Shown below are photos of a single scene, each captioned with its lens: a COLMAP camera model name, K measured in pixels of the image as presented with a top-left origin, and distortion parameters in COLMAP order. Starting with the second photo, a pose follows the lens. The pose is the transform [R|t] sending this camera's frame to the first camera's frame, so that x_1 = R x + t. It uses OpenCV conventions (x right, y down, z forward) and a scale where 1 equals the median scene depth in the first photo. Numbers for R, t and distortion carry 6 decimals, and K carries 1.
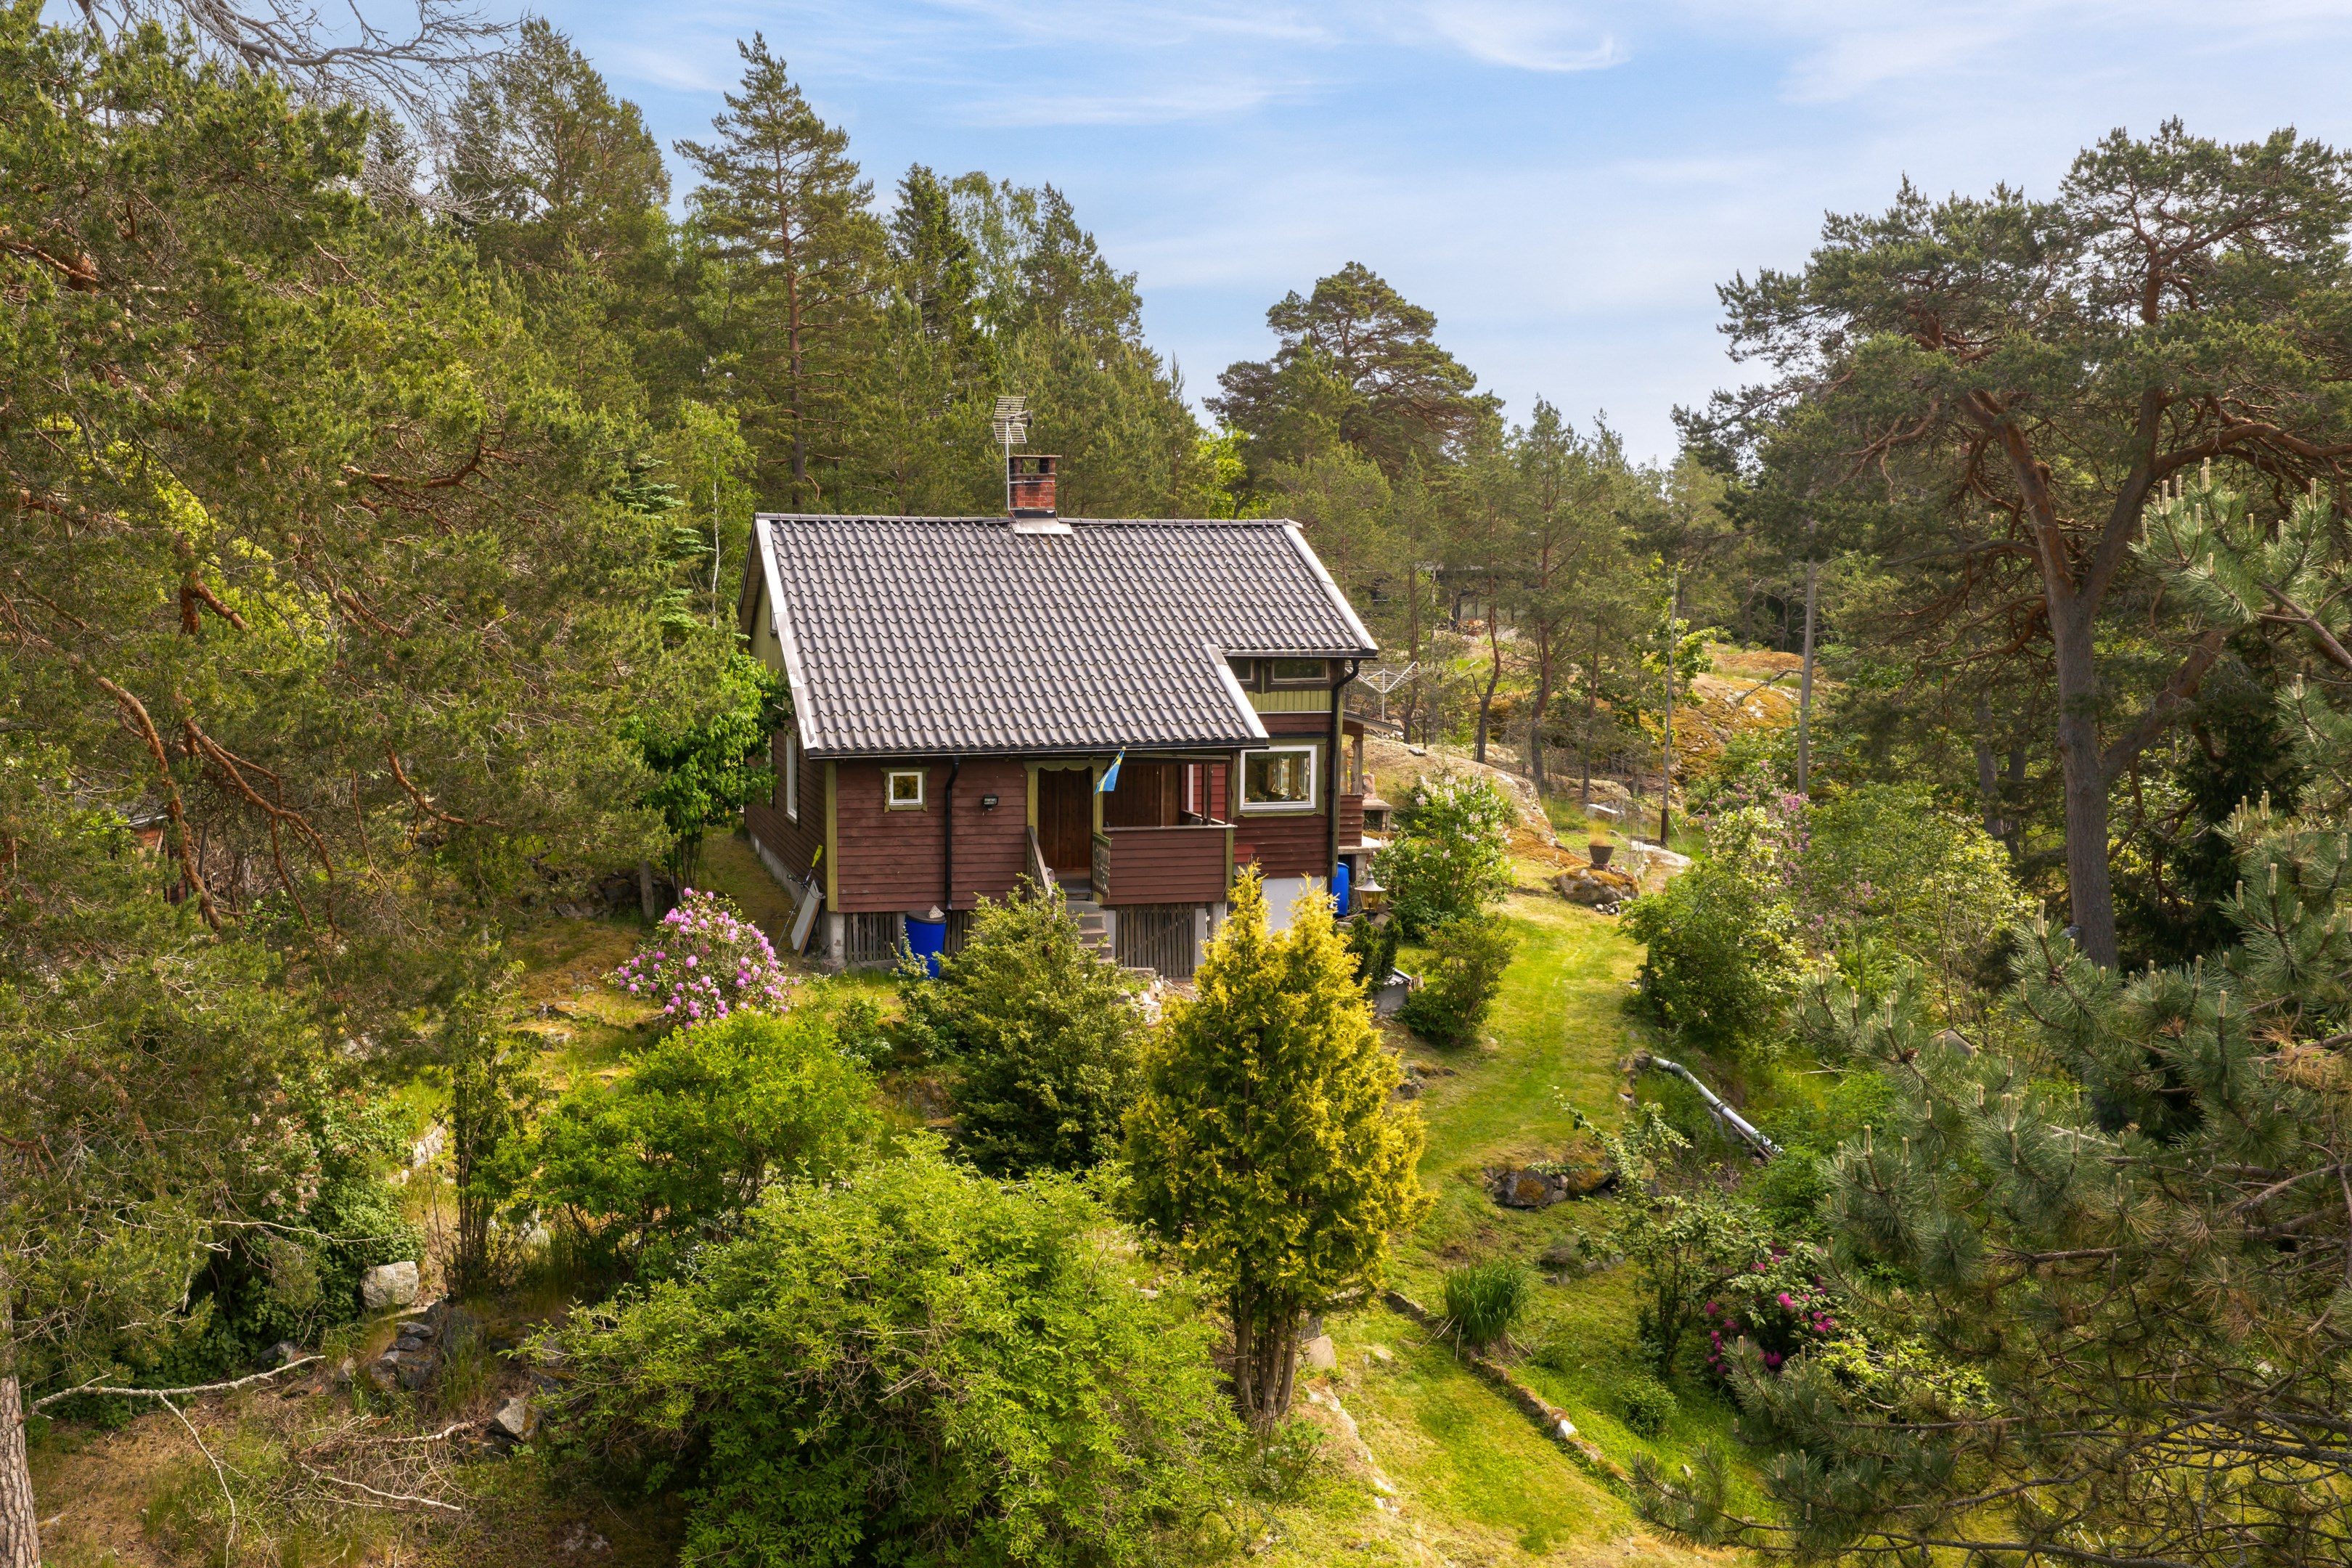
lens RADIAL K [[1921.3, 0, 1025.6], [0, 1921.3, 925.4], [0, 0, 1]] dist [-0.003933, 0.006935]
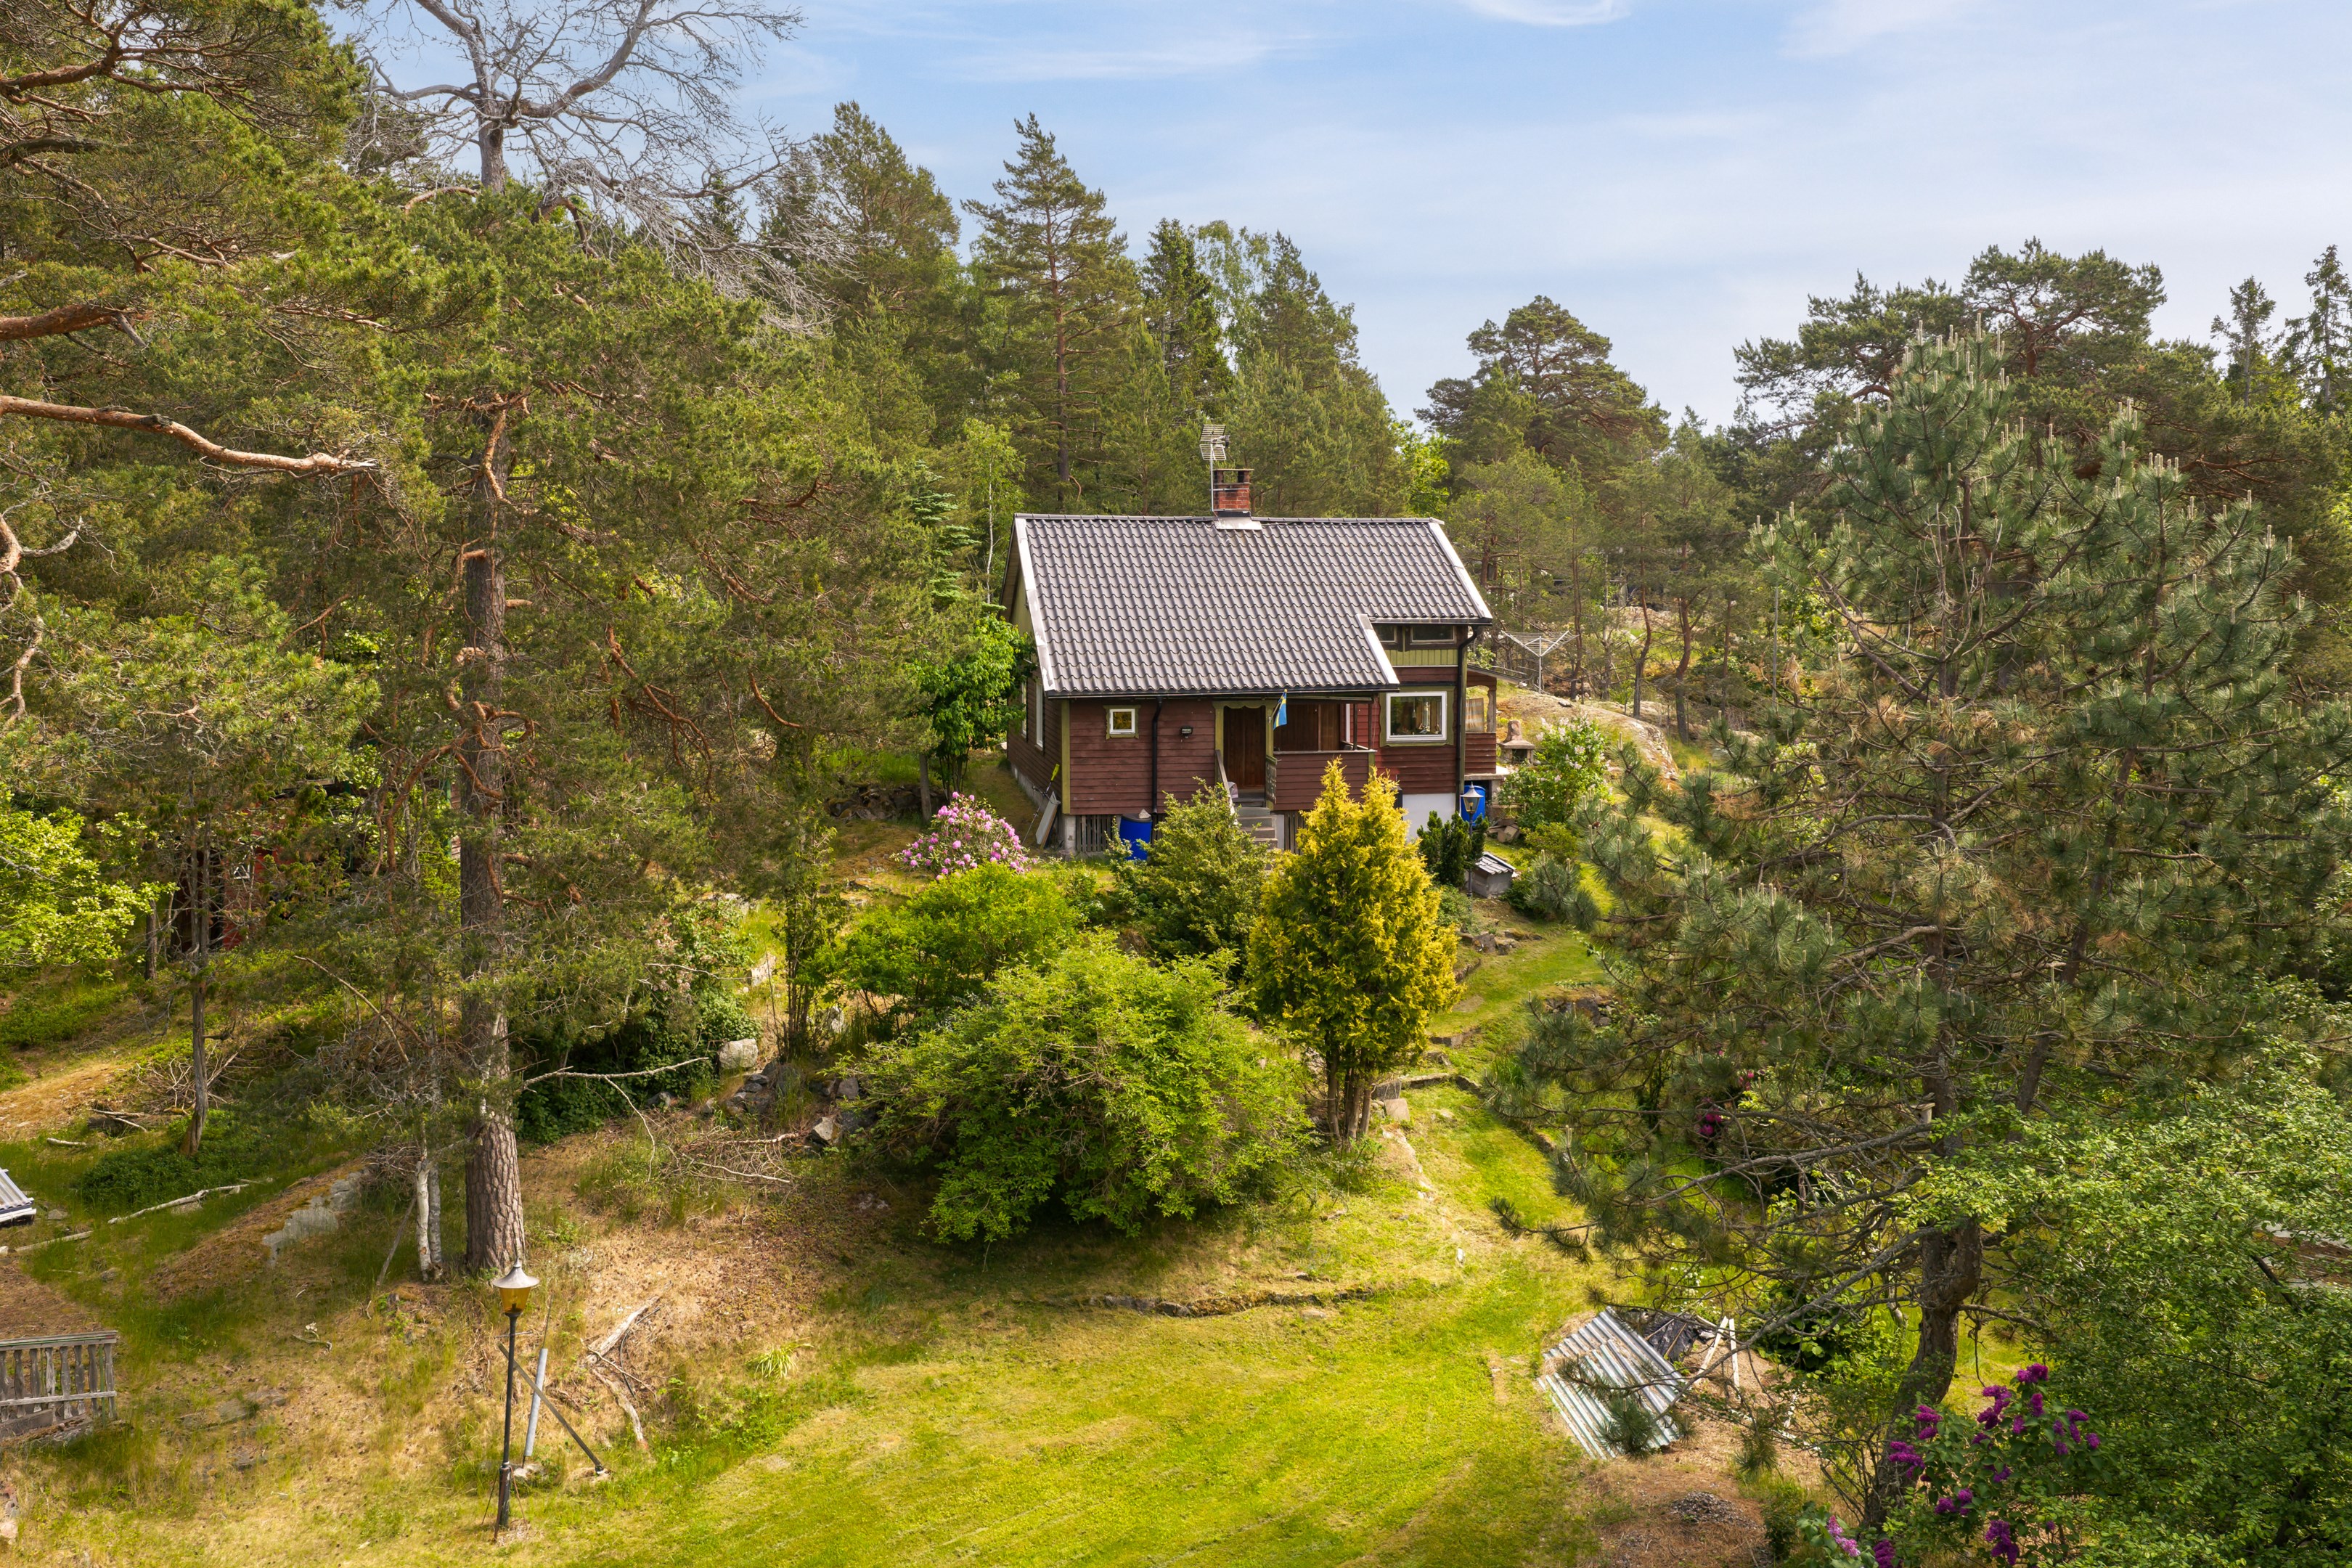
lens RADIAL K [[1928.5, 0, 1353.0], [0, 1928.5, 776.8], [0, 0, 1]] dist [-0.000542, -0.000186]
pose [[0.999863, -0.000639, 0.016542, 0.073725], [0.001727, 0.997829, -0.065829, 0.054325], [-0.016464, 0.065849, 0.997694, -0.323905]]
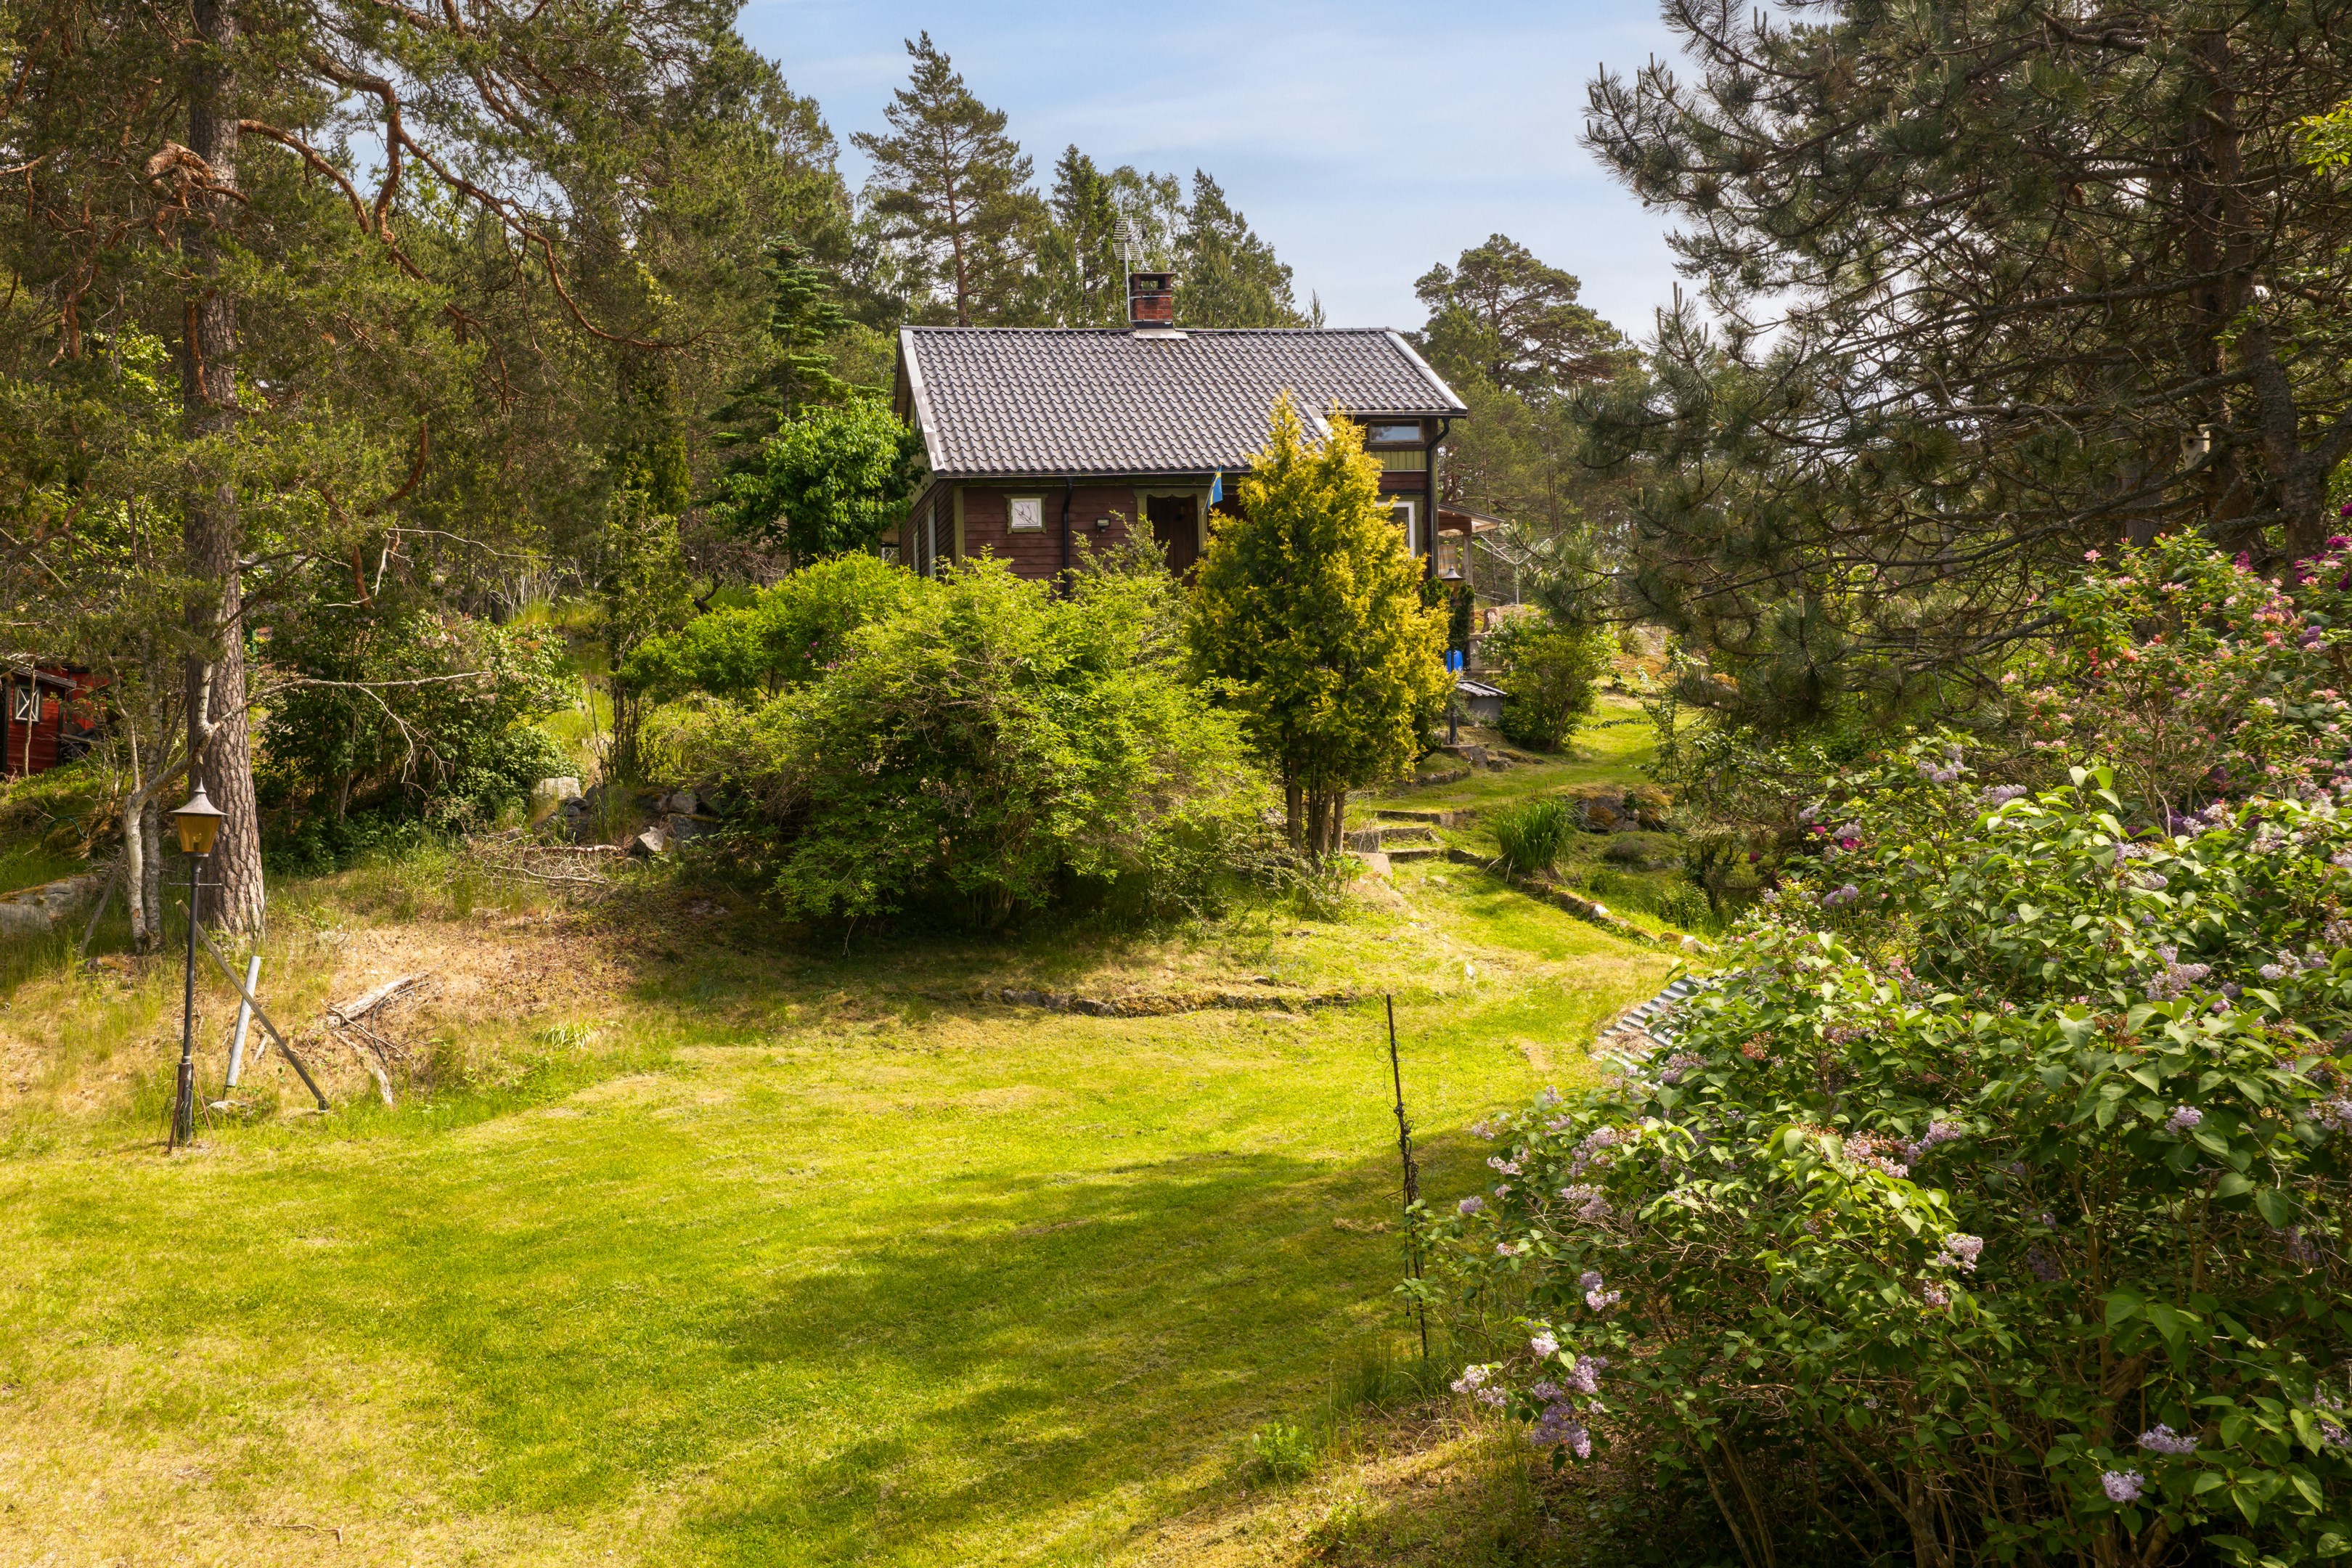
lens RADIAL K [[1991.4, 0, 1095.4], [0, 1991.4, 926.4], [0, 0, 1]] dist [0.001526, -0.000788]
pose [[0.996211, -0.028282, -0.082243, 0.064566], [0.019631, 0.994367, -0.104161, 0.284266], [0.084726, 0.102152, 0.991154, -0.112803]]
